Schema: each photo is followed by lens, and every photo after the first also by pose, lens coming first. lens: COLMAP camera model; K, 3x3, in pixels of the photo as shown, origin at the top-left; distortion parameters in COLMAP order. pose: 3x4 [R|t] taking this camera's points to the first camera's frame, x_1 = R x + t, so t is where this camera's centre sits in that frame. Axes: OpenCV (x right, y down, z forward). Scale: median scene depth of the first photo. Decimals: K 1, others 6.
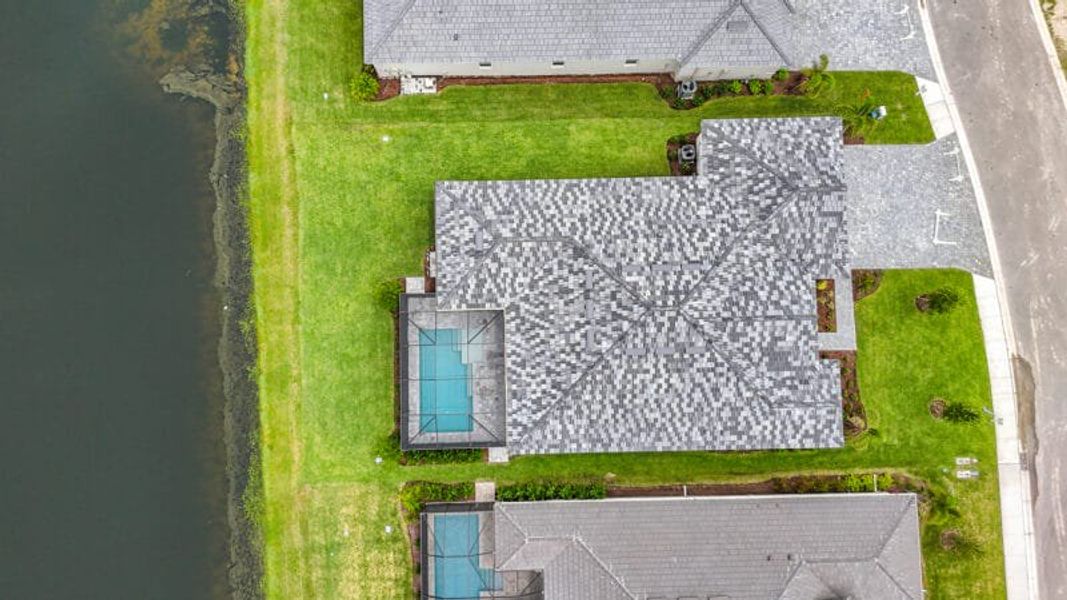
lens RADIAL K [[829.2, 0, 546.3], [0, 829.2, 296.1], [0, 0, 1]] dist [0.202619, -0.681456]
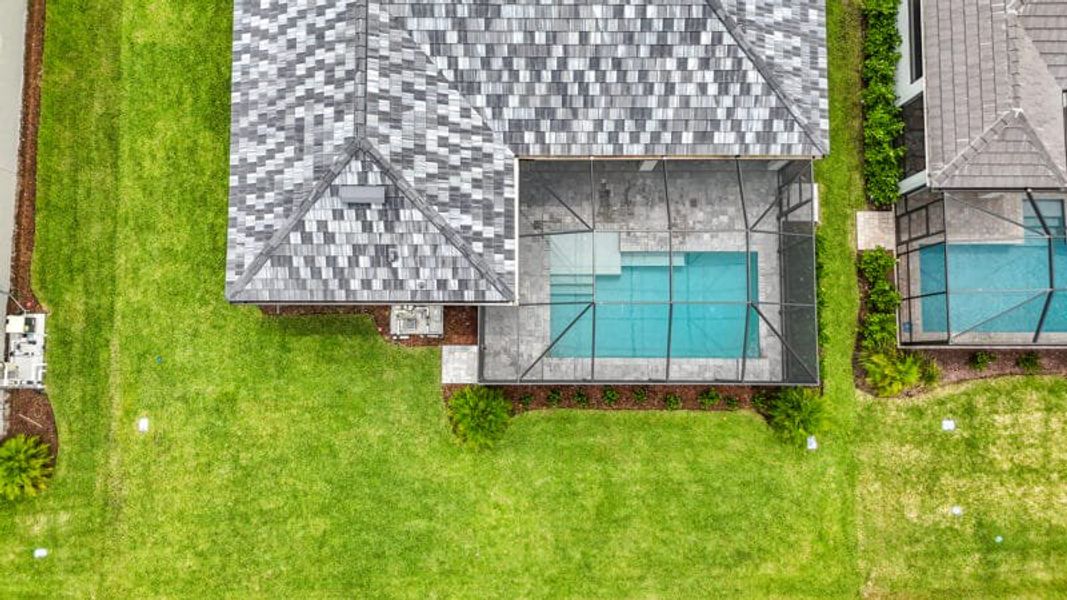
lens RADIAL K [[792.1, 0, 538.8], [0, 792.1, 301.8], [0, 0, 1]] dist [0.079027, -0.104580]
pose [[0.023040, -0.997526, 0.066417, -0.161422], [0.995483, 0.029012, 0.090397, -0.010160], [-0.092100, 0.064034, 0.993689, 0.576003]]
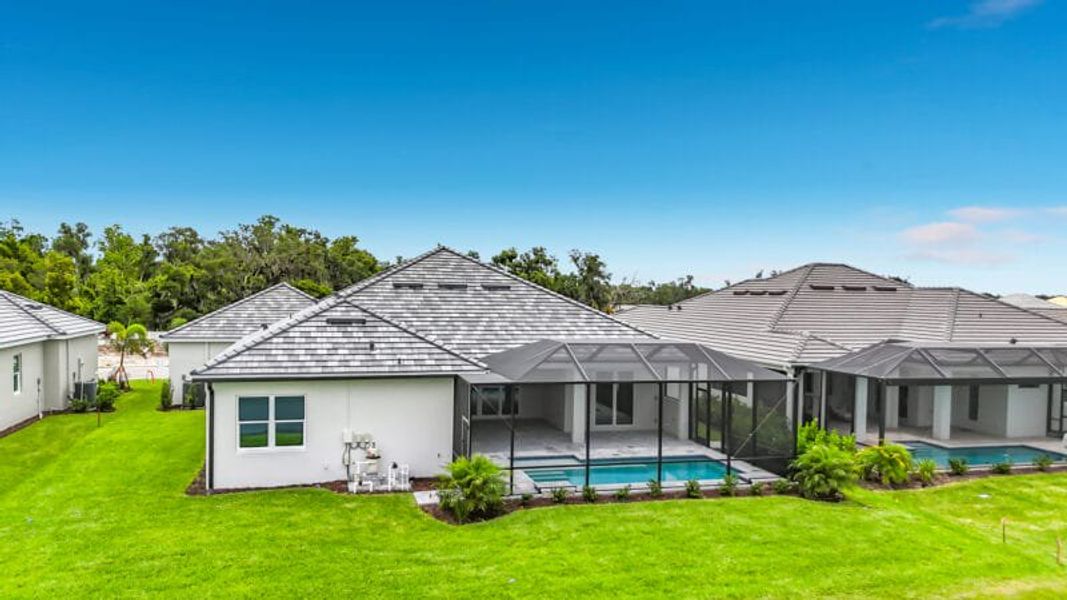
lens RADIAL K [[800.3, 0, 534.3], [0, 800.3, 333.7], [0, 0, 1]] dist [0.078944, -0.103729]
pose [[-0.236707, -0.066558, 0.969299, -0.578804], [0.967498, 0.075213, 0.241432, -0.071716], [-0.088973, 0.994944, 0.046591, 0.969495]]
